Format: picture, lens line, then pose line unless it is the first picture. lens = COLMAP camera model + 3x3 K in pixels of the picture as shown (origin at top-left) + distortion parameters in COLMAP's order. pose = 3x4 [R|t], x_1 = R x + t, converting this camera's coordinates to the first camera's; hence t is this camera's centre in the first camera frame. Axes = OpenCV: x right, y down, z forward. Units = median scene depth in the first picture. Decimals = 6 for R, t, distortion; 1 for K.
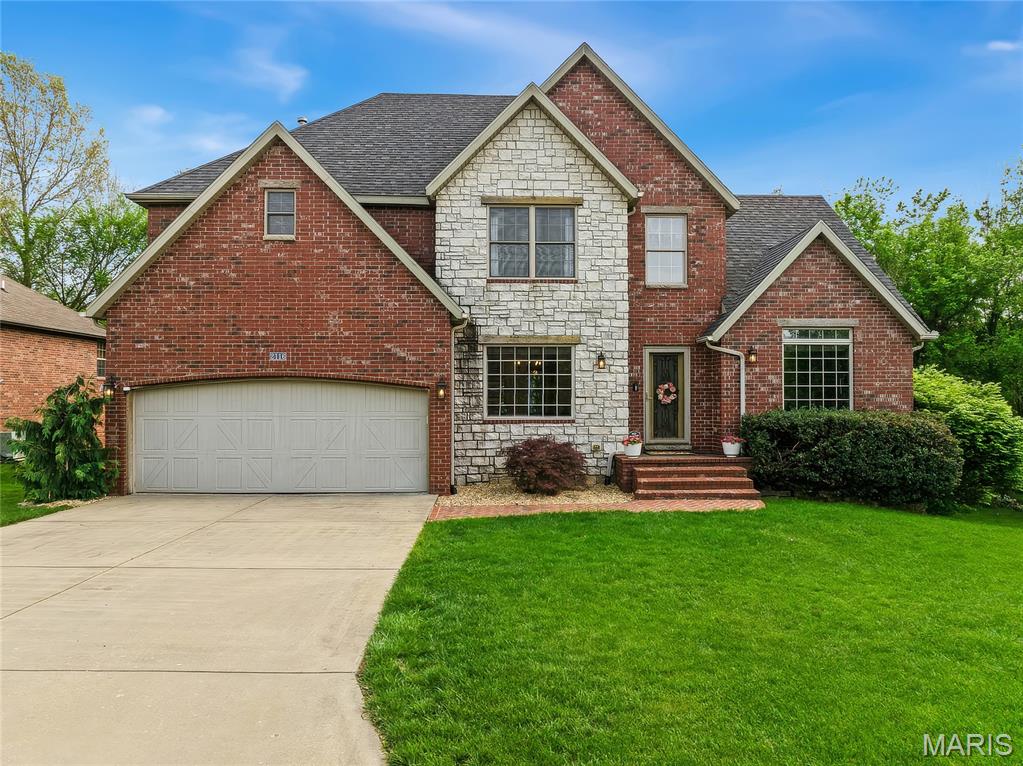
lens RADIAL K [[720.0, 0, 530.2], [0, 720.0, 384.4], [0, 0, 1]] dist [-0.017232, -0.013664]
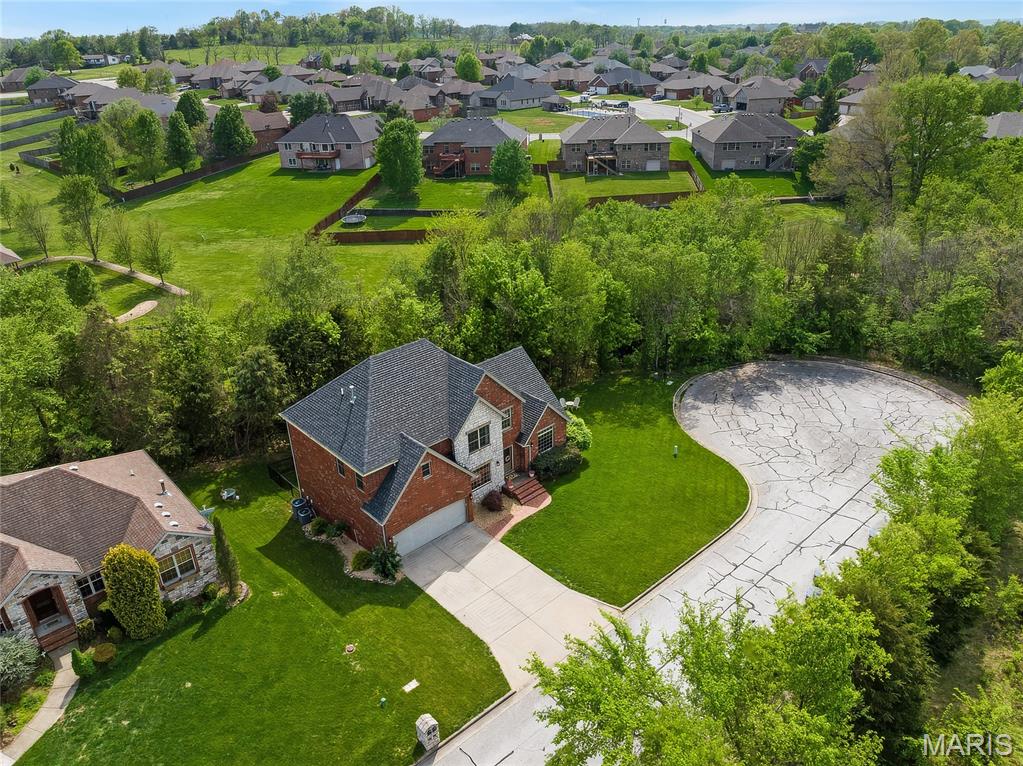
lens RADIAL K [[720.0, 0, 511.2], [0, 720.0, 389.0], [0, 0, 1]] dist [-0.017232, -0.013664]
pose [[0.771667, -0.307791, 0.556592, -1.558381], [0.013317, 0.882735, 0.469683, -1.852339], [-0.635888, -0.355026, 0.685276, -1.148543]]
